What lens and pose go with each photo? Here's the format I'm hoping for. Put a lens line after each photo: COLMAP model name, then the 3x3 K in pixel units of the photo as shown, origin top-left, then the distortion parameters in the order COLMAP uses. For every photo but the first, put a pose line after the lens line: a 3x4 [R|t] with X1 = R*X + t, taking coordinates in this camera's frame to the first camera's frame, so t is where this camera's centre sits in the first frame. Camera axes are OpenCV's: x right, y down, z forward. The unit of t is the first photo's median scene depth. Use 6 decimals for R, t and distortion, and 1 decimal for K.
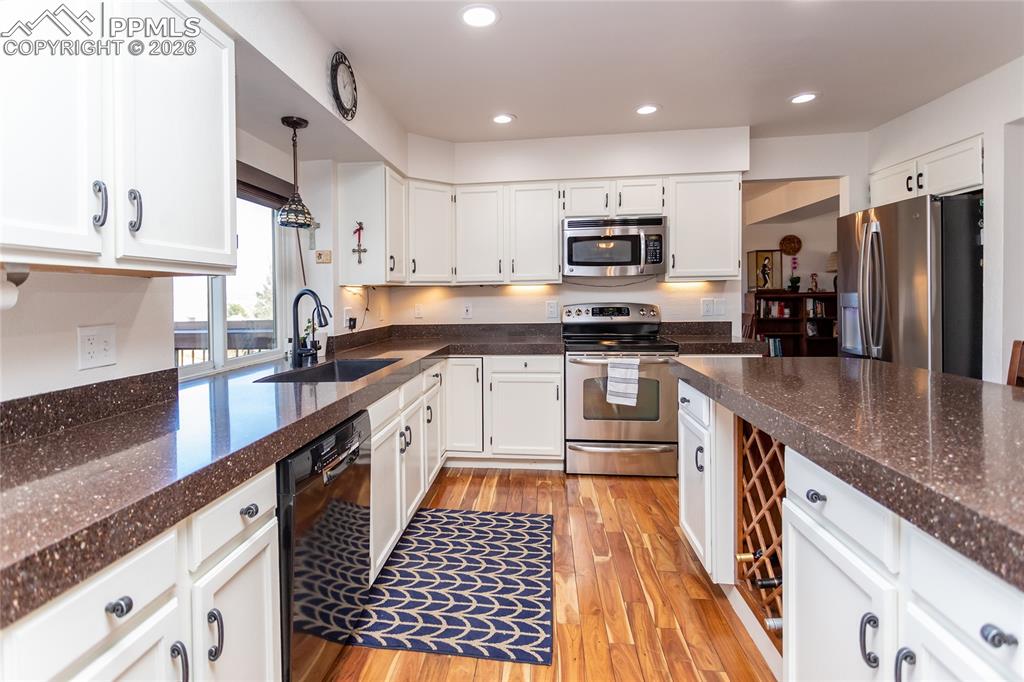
lens RADIAL K [[512.2, 0, 473.9], [0, 512.2, 304.1], [0, 0, 1]] dist [0.000424, -0.000753]
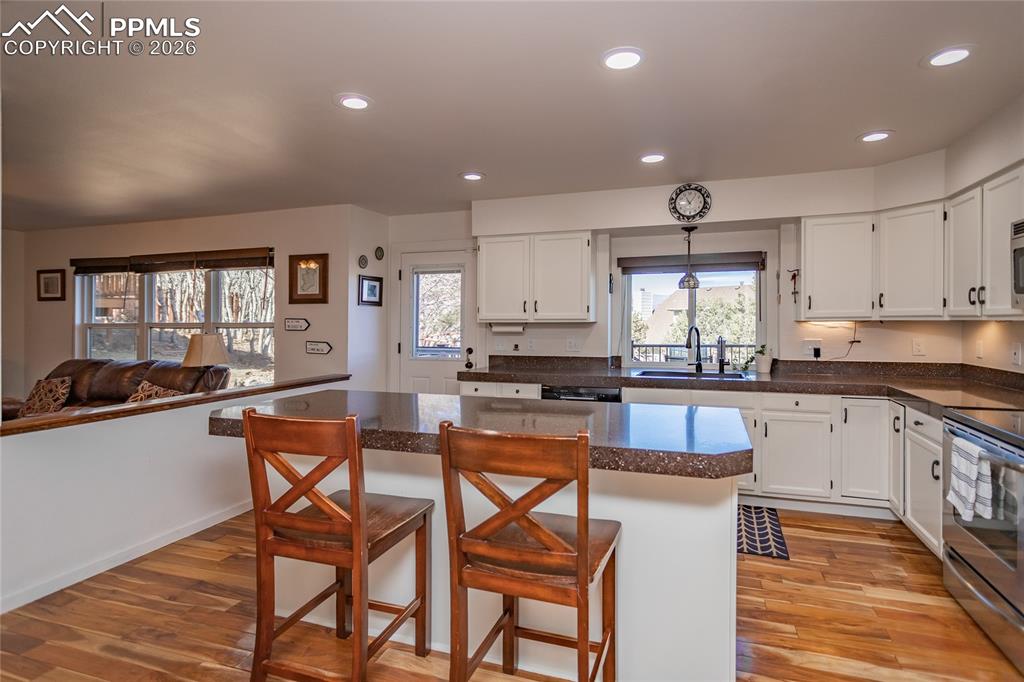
lens RADIAL K [[491.4, 0, 560.4], [0, 491.4, 321.4], [0, 0, 1]] dist [0.004637, 0.000703]
pose [[-0.162108, 0.017234, -0.986623, 0.991388], [-0.011061, 0.999753, 0.019280, -0.050774], [0.986711, 0.014038, -0.161877, 0.613664]]
